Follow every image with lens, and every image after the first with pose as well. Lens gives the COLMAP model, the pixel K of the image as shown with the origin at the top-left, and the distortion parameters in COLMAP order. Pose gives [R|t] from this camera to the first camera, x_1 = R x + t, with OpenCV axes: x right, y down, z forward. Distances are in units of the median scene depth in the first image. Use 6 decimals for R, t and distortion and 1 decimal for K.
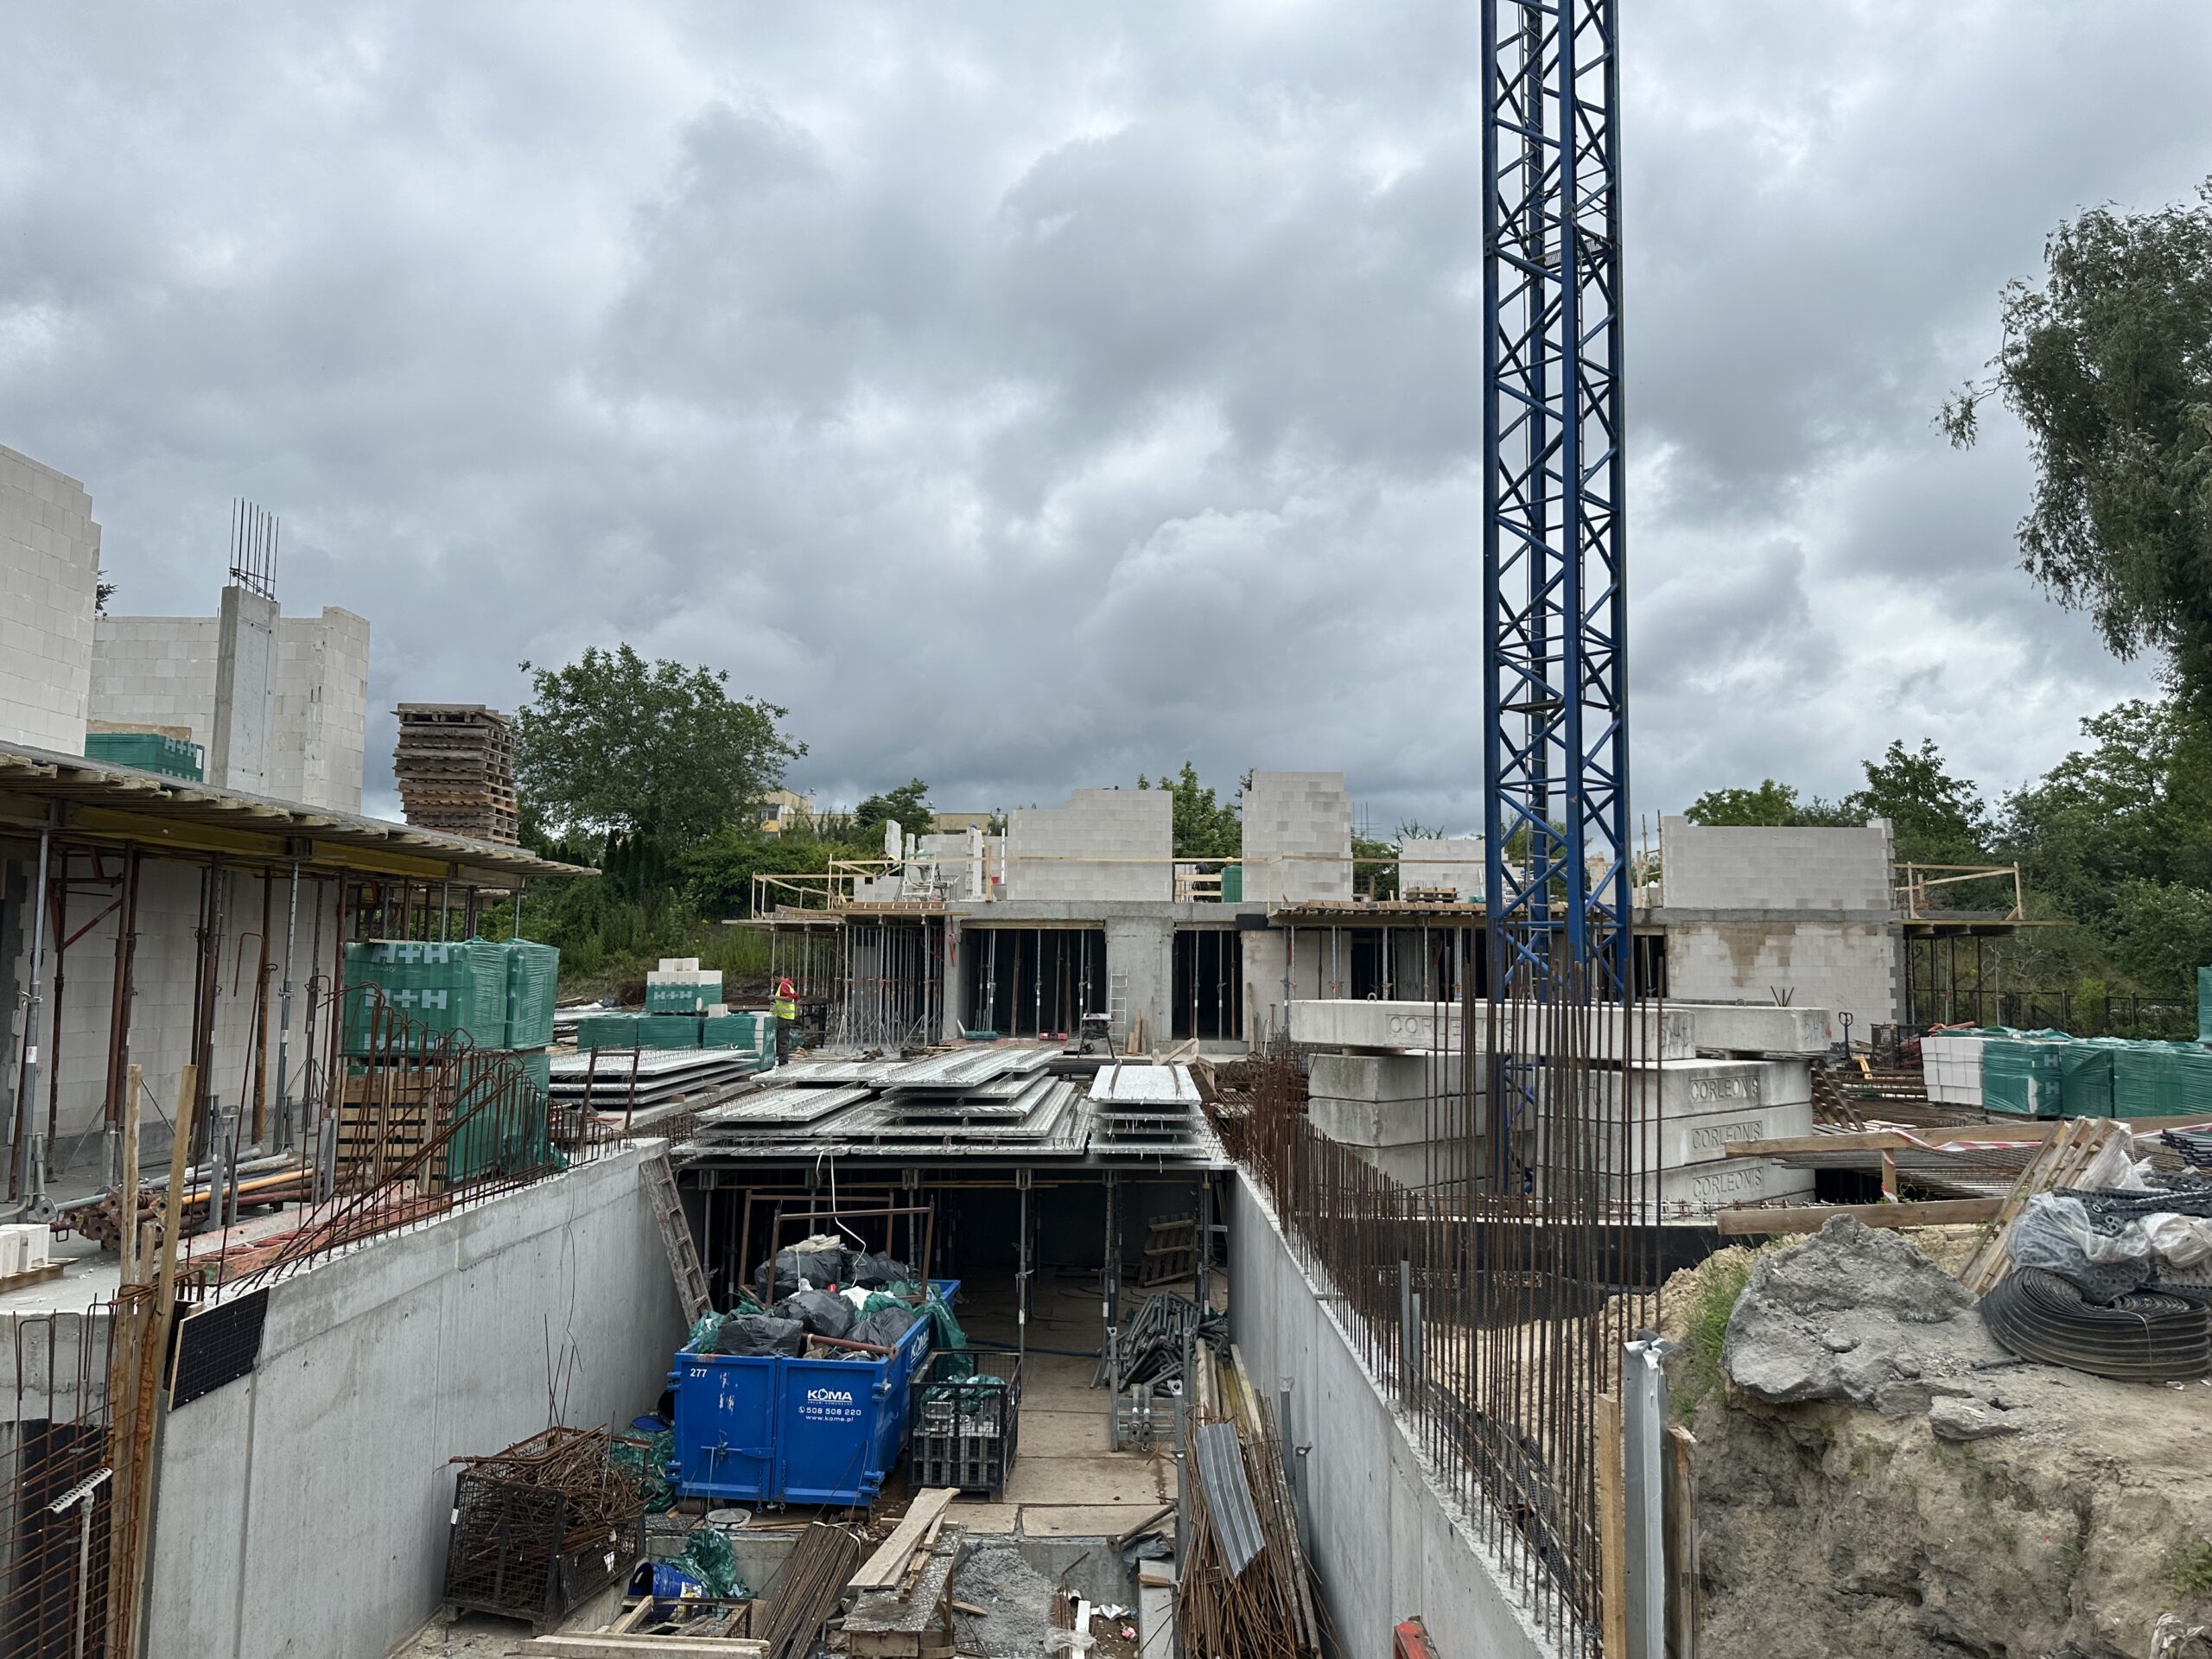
lens RADIAL K [[1533.4, 0, 1106.7], [0, 1533.4, 796.9], [0, 0, 1]] dist [0.098339, -0.153341]
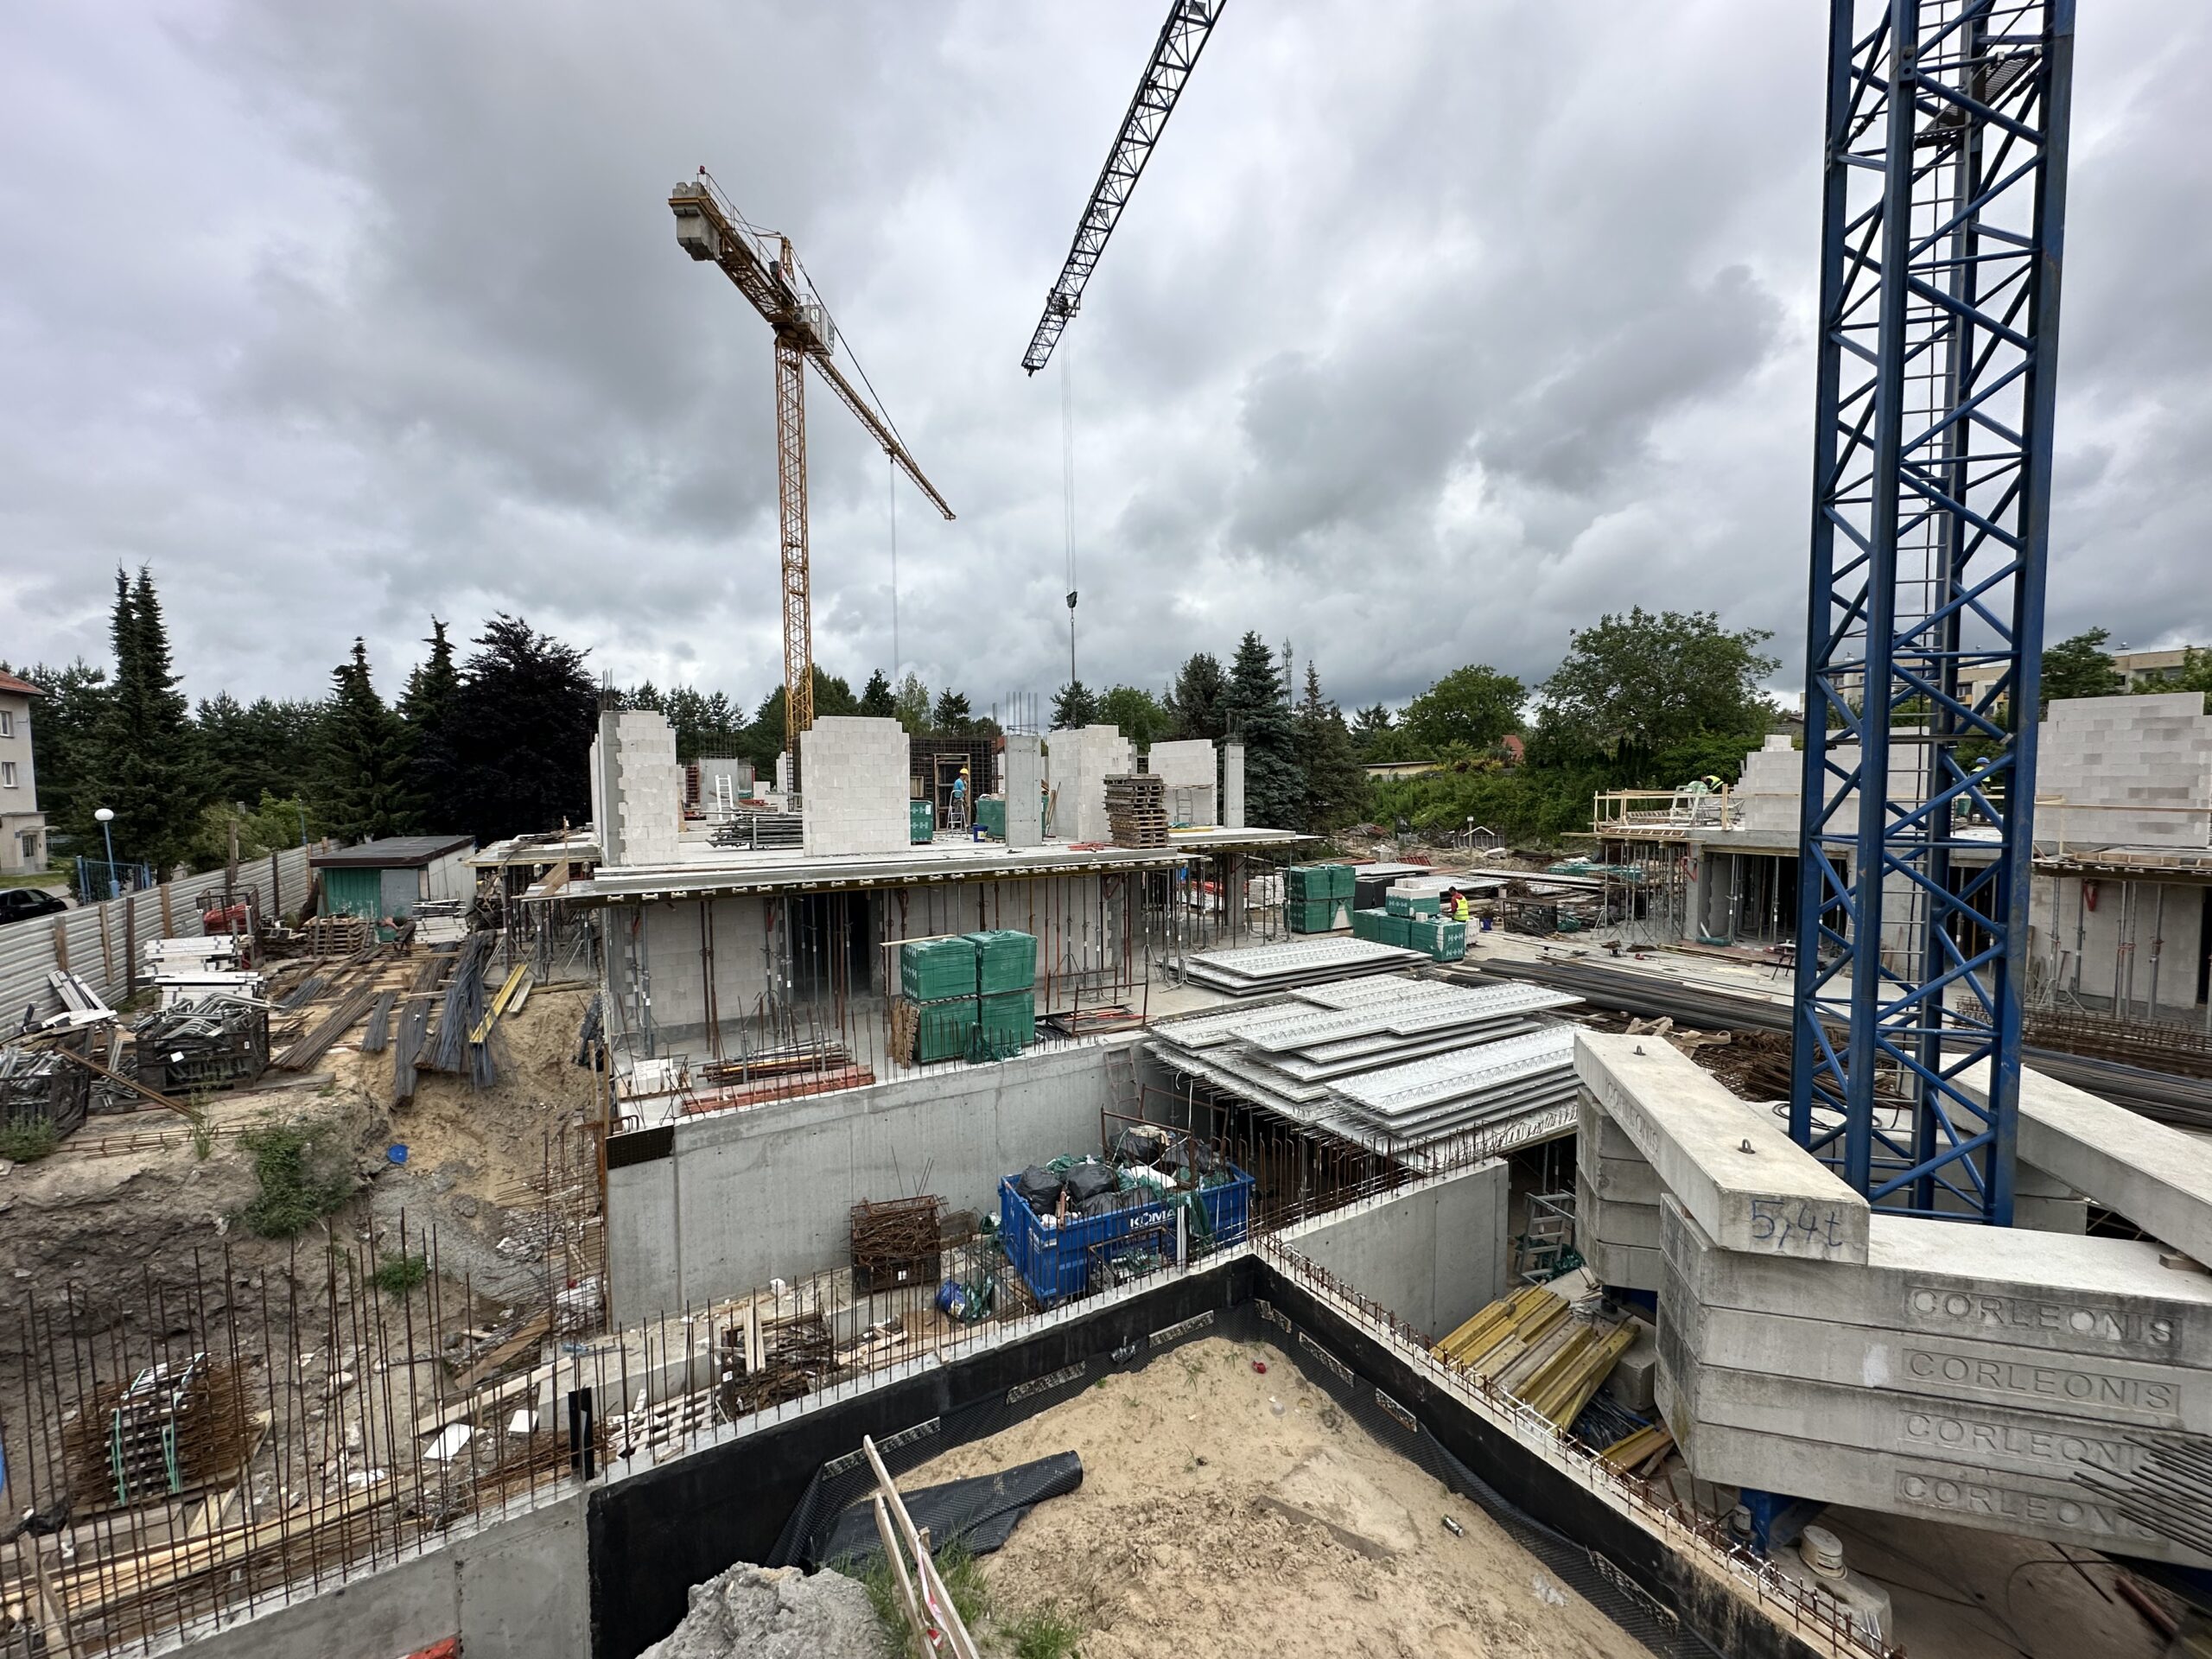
lens RADIAL K [[872.6, 0, 1105.7], [0, 872.6, 825.8], [0, 0, 1]] dist [-0.002172, -0.000012]
pose [[0.517617, 0.029304, -0.855111, 0.256291], [0.109554, 0.988917, 0.100205, -0.057842], [0.848570, -0.145549, 0.508669, 0.242173]]
